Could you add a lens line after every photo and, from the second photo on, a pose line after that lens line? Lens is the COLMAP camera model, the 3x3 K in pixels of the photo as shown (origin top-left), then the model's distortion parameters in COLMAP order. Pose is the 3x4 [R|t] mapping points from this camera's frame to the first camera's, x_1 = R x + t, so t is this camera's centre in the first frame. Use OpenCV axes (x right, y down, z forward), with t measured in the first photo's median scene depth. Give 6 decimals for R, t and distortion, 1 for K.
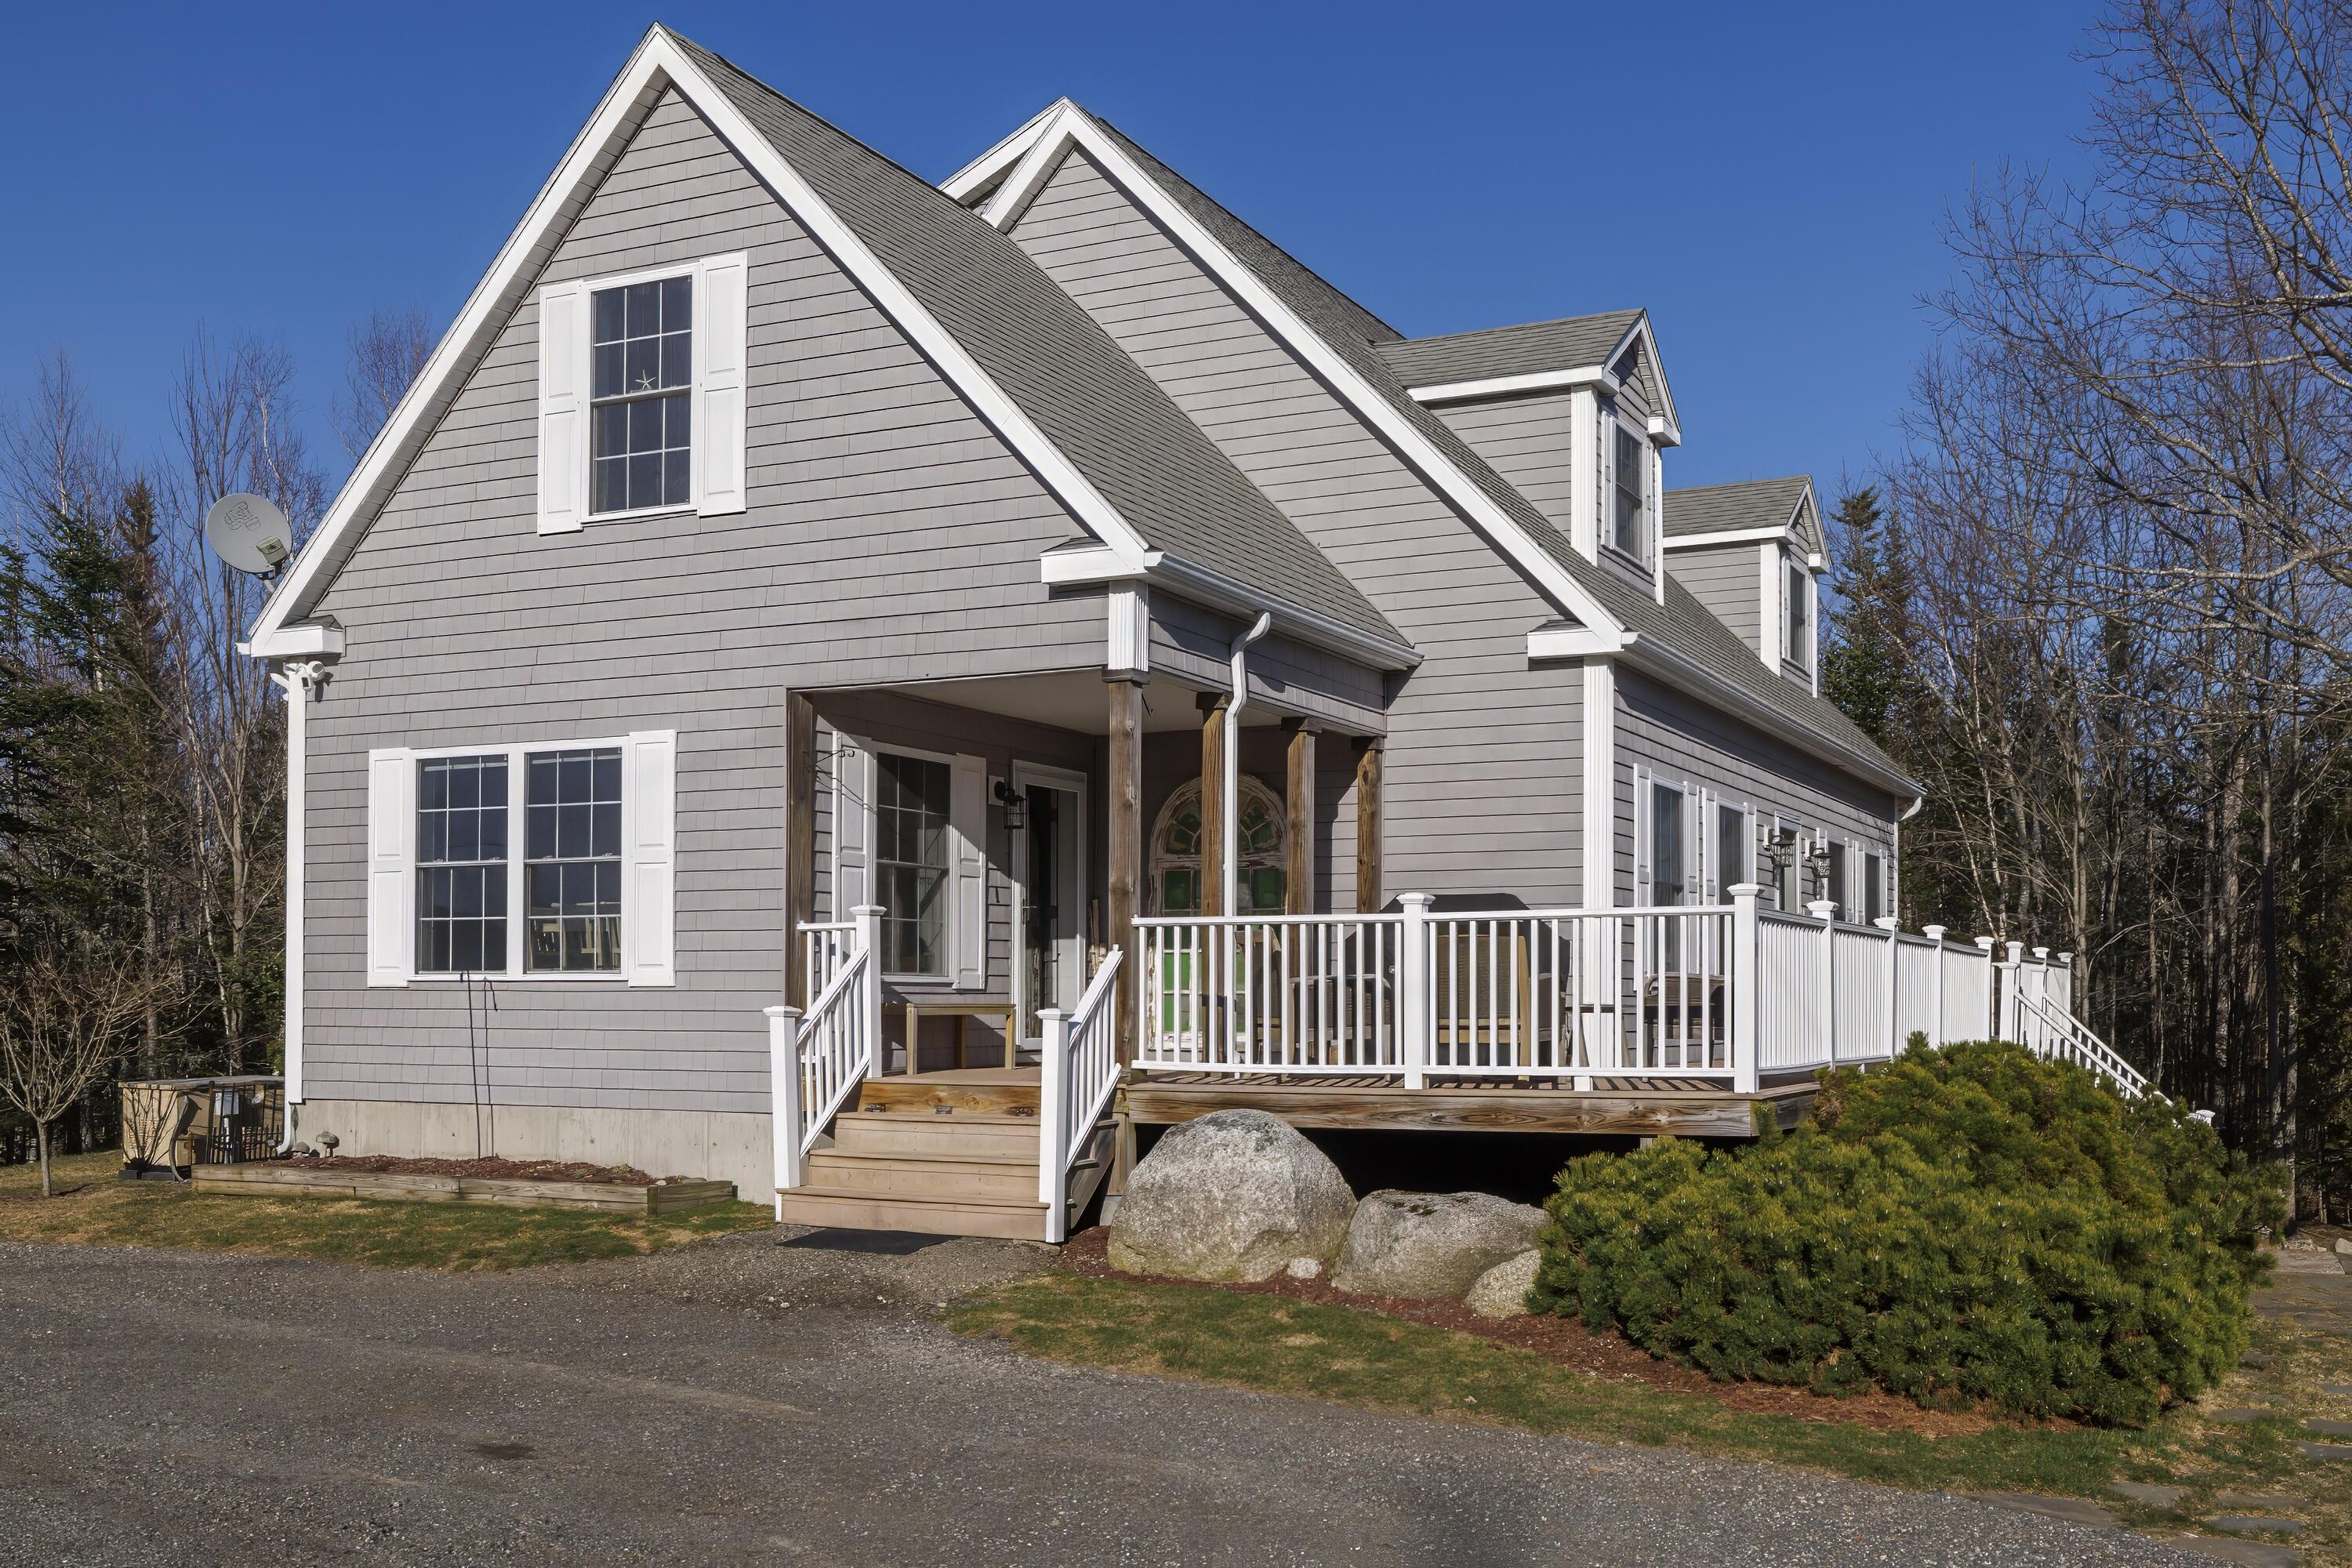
lens RADIAL K [[2295.4, 0, 1180.3], [0, 2295.4, 981.5], [0, 0, 1]] dist [0.012195, 0.007908]
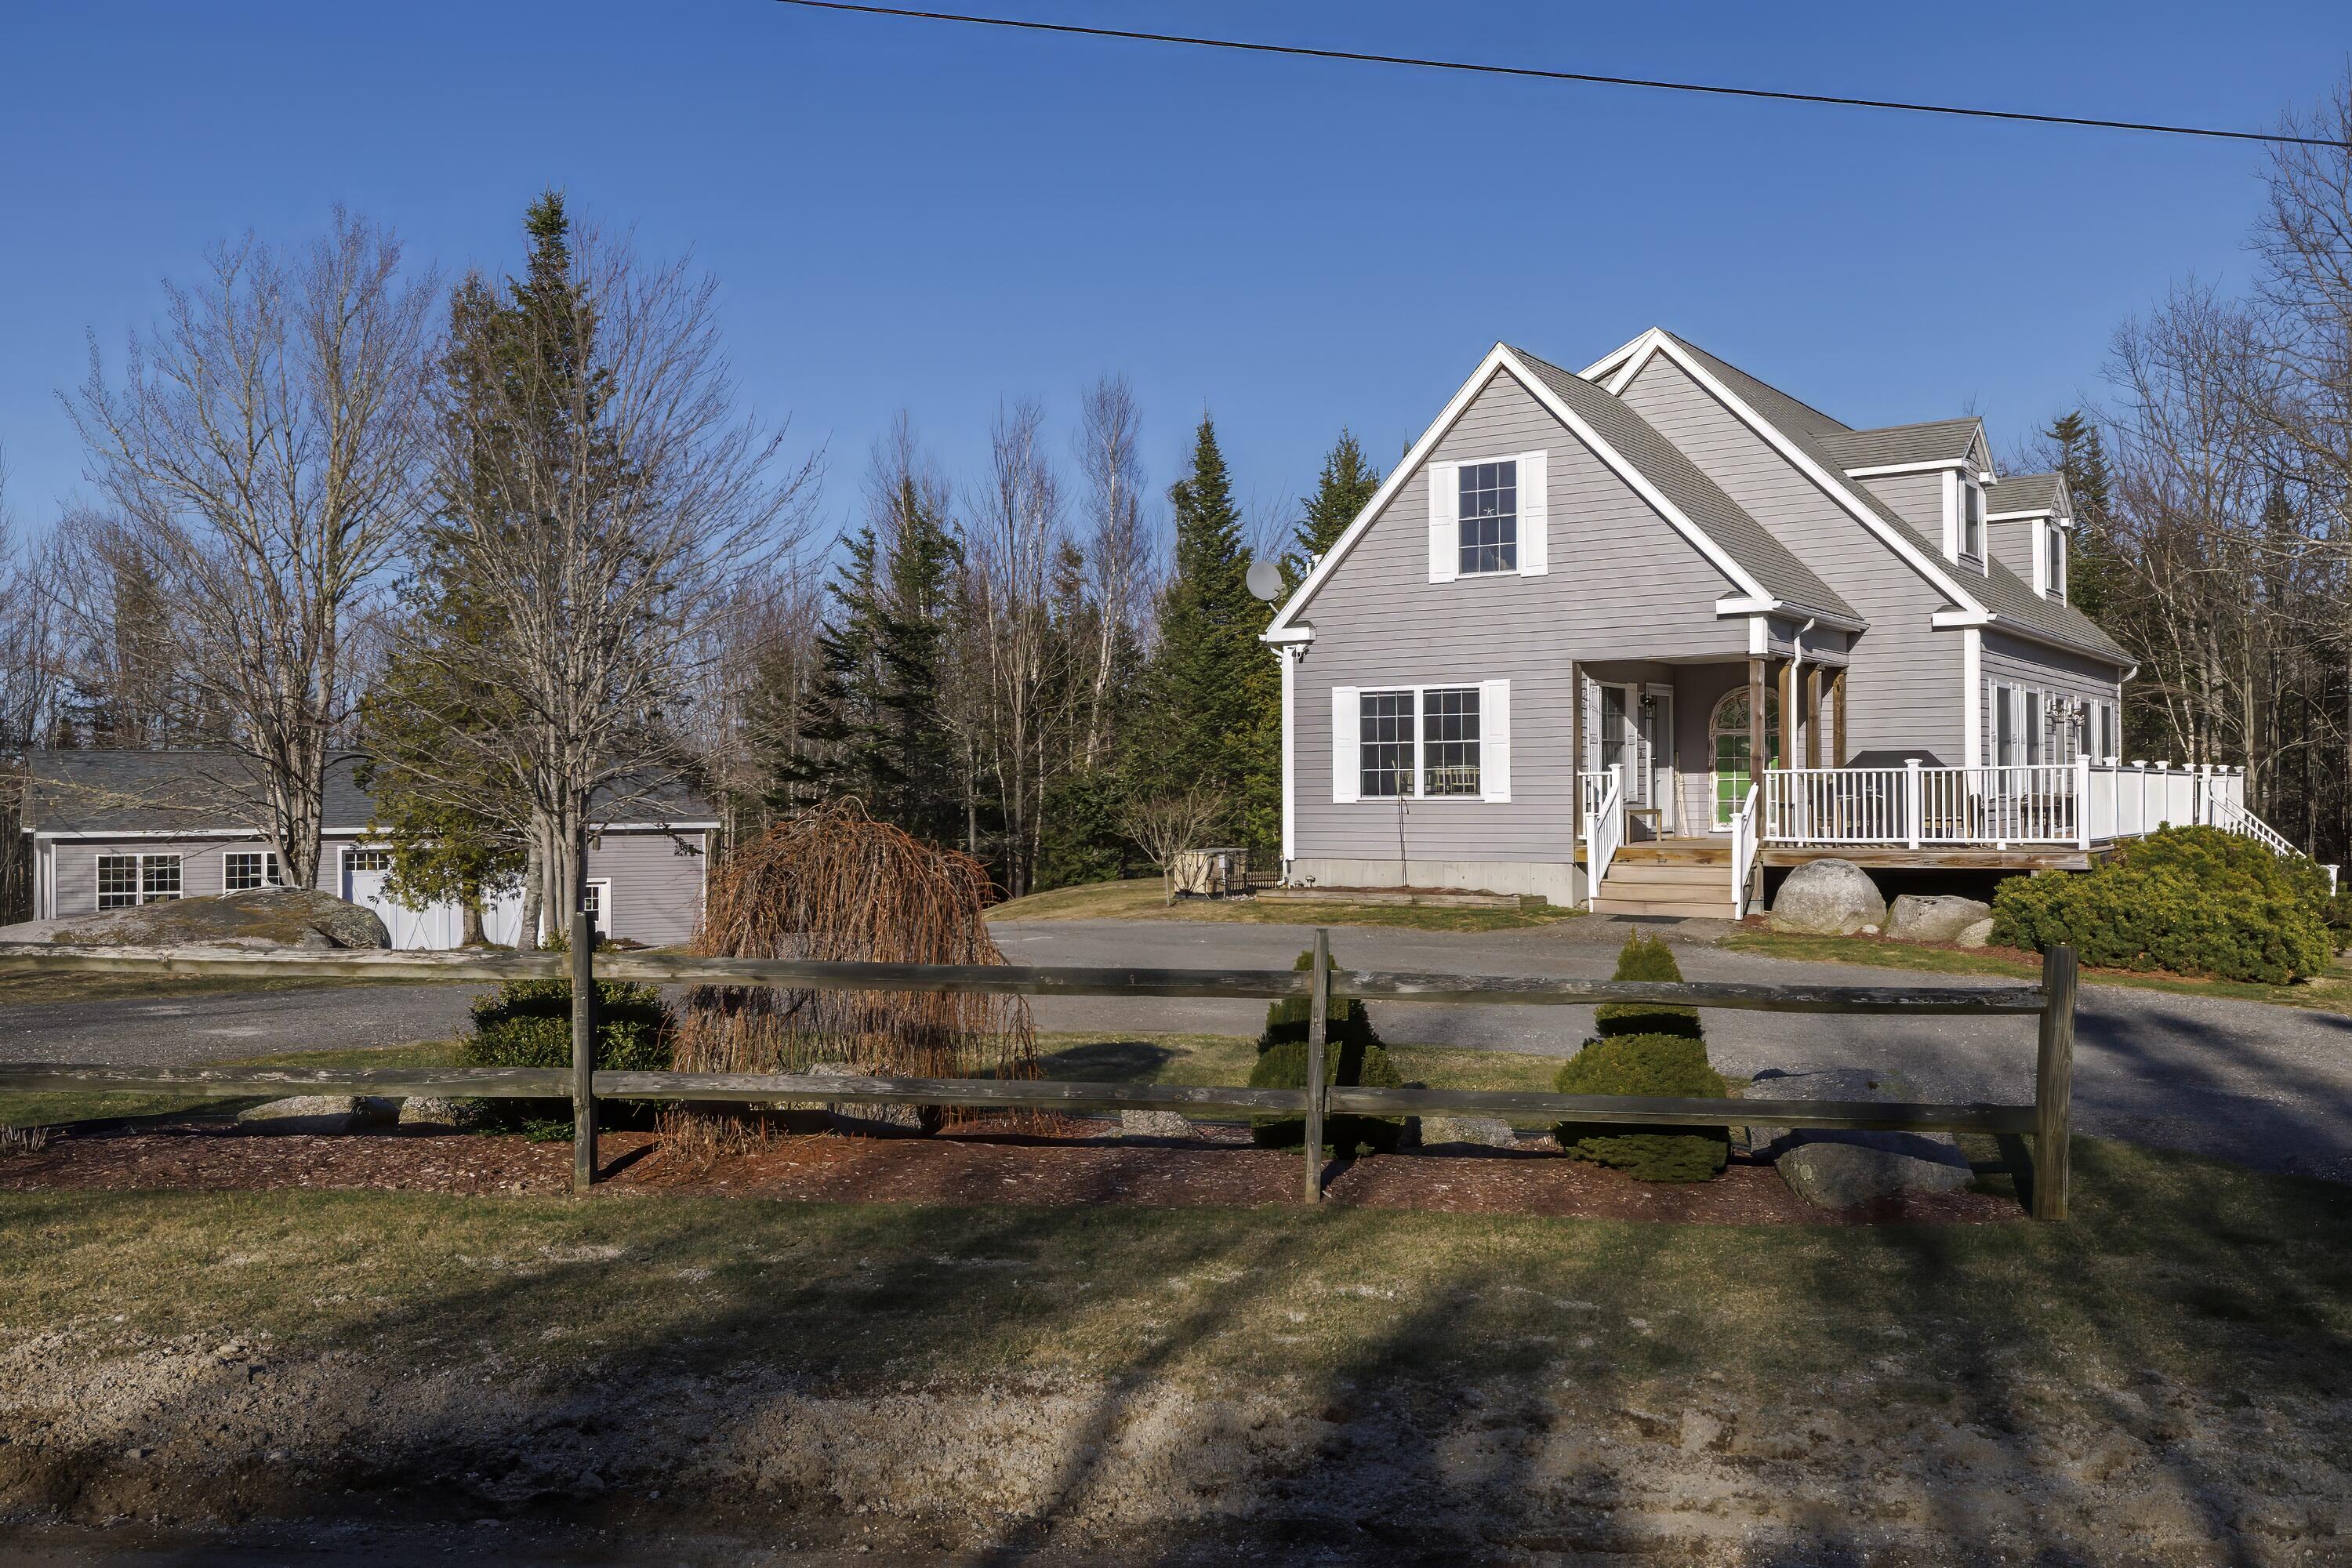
lens RADIAL K [[1781.0, 0, 1176.0], [0, 1781.0, 784.0], [0, 0, 1]] dist [0.021096, 0.000831]
pose [[0.986120, -0.010726, -0.165689, -0.248295], [0.011058, 0.999938, 0.001077, -0.019593], [0.165667, -0.002894, 0.986178, -0.634824]]
